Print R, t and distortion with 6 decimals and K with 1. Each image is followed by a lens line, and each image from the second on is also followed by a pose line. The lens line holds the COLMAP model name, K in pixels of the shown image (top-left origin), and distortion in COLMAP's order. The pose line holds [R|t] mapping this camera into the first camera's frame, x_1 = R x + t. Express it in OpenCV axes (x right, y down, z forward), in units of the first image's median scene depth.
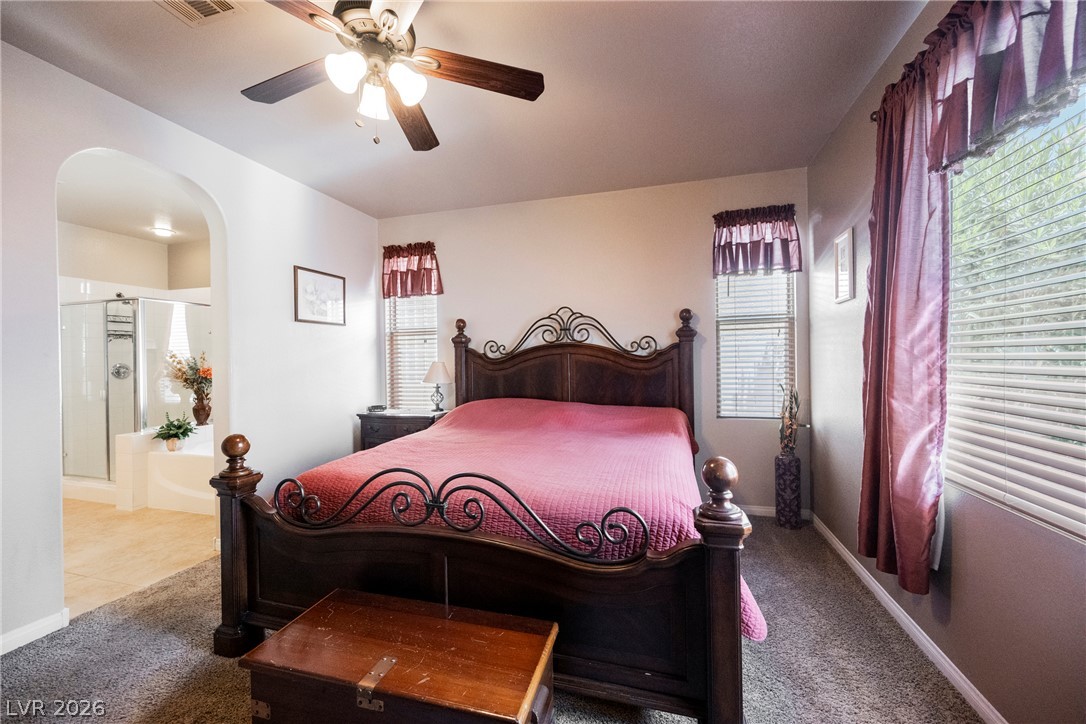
lens RADIAL K [[423.5, 0, 543.0], [0, 423.5, 362.0], [0, 0, 1]] dist [-0.003013, -0.000326]
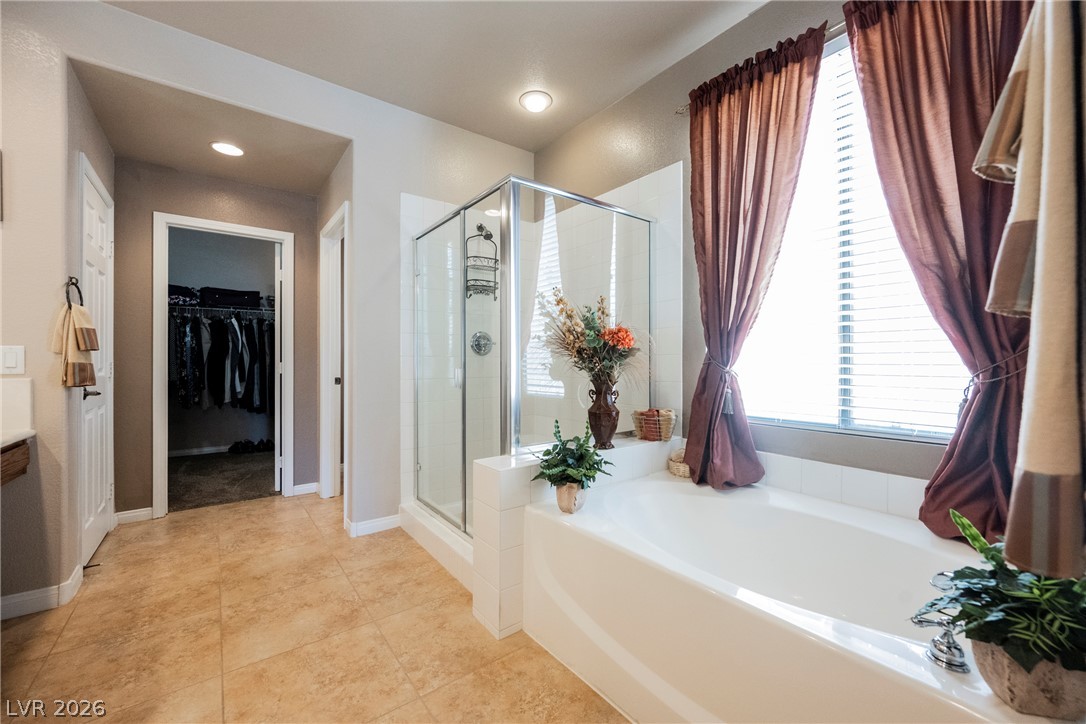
lens RADIAL K [[438.6, 0, 549.1], [0, 438.6, 358.9], [0, 0, 1]] dist [-0.000429, -0.000531]
pose [[0.807772, 0.007976, -0.589441, -0.583521], [-0.008149, 0.999964, 0.002364, 0.050271], [0.589439, 0.002894, 0.807808, 0.581446]]
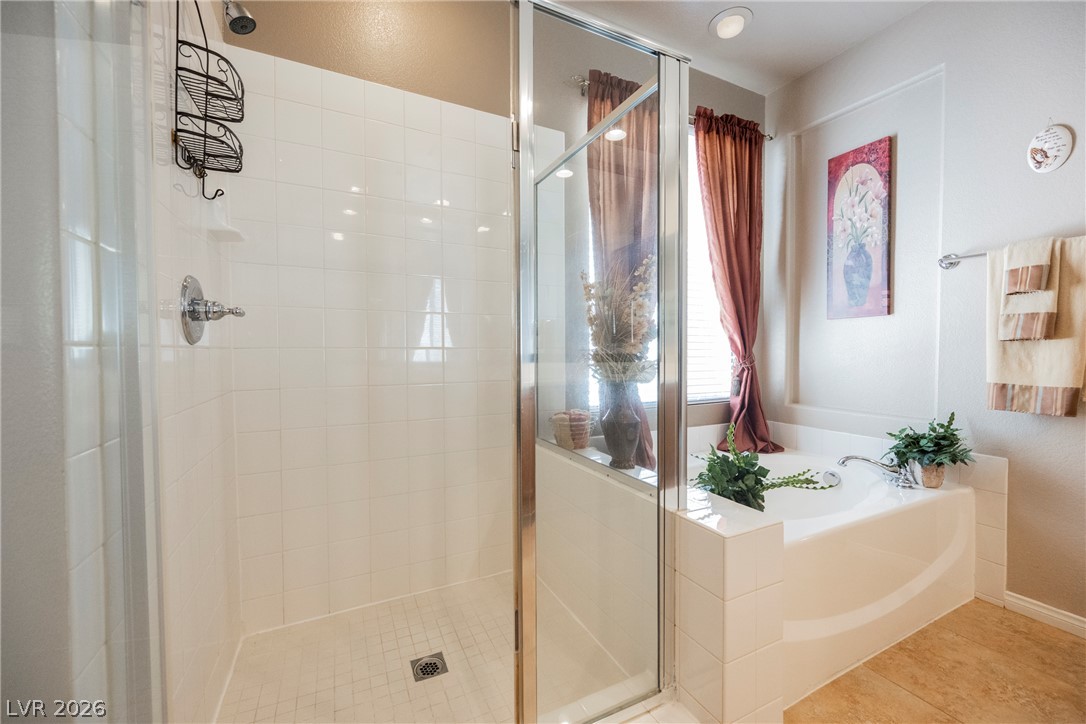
lens RADIAL K [[428.3, 0, 547.7], [0, 428.3, 361.4], [0, 0, 1]] dist [-0.001408, 0.000032]
pose [[0.729118, -0.008349, 0.684337, -1.149668], [-0.002988, 0.999877, 0.015382, 0.051638], [-0.684382, -0.013260, 0.729004, 0.790227]]
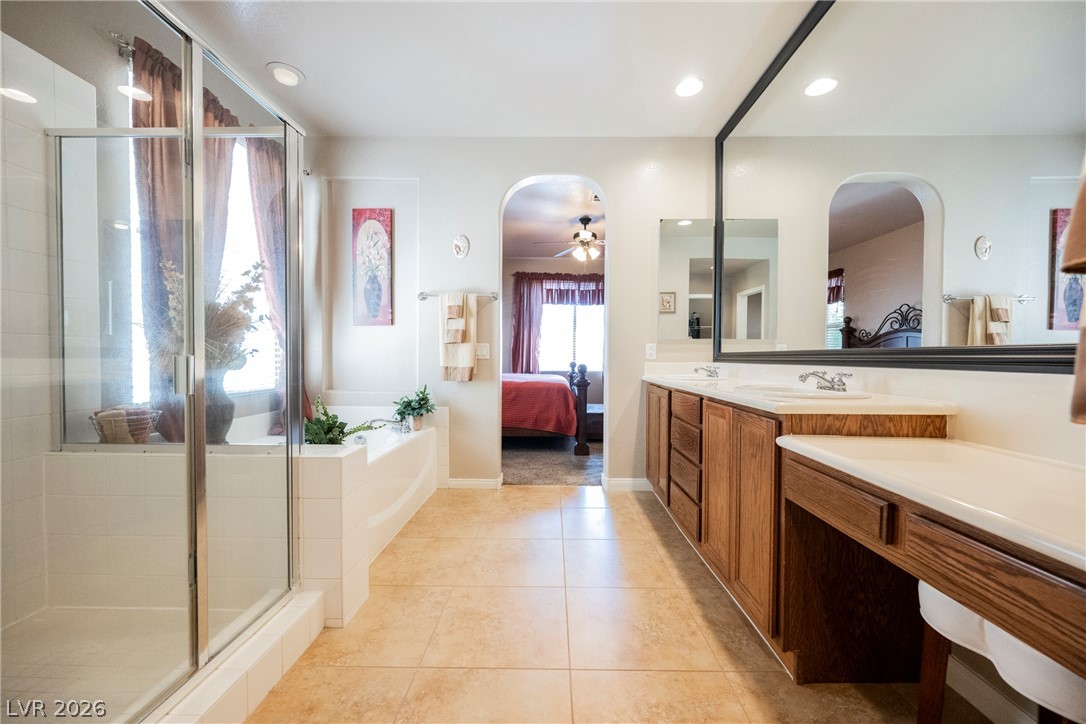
lens RADIAL K [[428.3, 0, 547.7], [0, 428.3, 361.4], [0, 0, 1]] dist [-0.001408, 0.000032]
pose [[-0.273161, 0.000011, 0.961968, -1.335935], [0.000401, 1.000000, 0.000102, 0.069200], [-0.961968, 0.000413, -0.273161, 0.825510]]
